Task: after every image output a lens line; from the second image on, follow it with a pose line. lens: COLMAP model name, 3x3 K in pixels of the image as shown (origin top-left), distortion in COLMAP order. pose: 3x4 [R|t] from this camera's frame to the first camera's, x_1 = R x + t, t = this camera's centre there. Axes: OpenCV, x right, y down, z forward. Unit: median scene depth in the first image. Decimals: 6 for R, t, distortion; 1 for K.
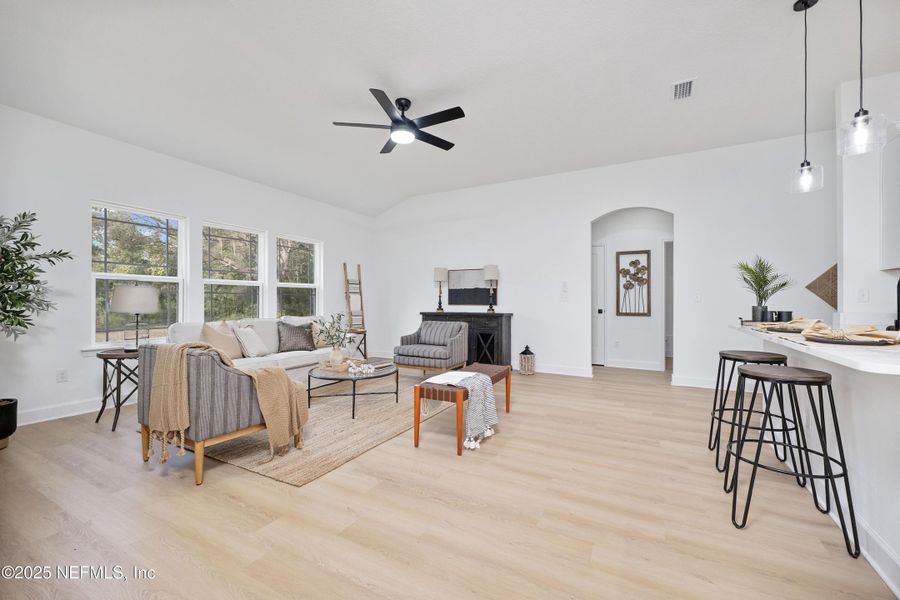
lens RADIAL K [[363.9, 0, 450.0], [0, 363.9, 300.0], [0, 0, 1]] dist [-0.000329, 0.000090]
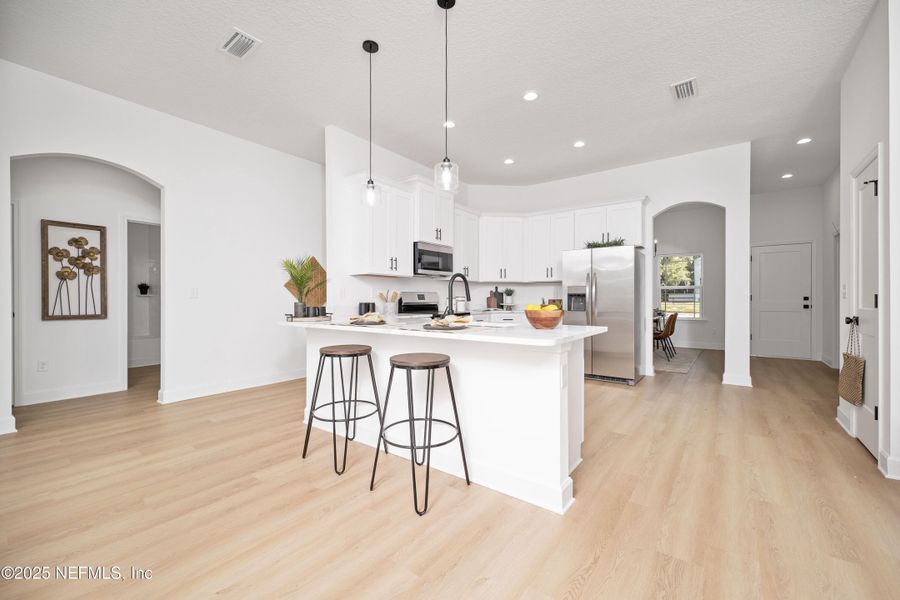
lens RADIAL K [[363.9, 0, 450.0], [0, 363.9, 300.0], [0, 0, 1]] dist [-0.000329, 0.000090]
pose [[0.148454, -0.007383, 0.988892, -0.062631], [-0.002694, 0.999965, 0.007870, 0.000352], [-0.988916, -0.003833, 0.148428, 0.214327]]
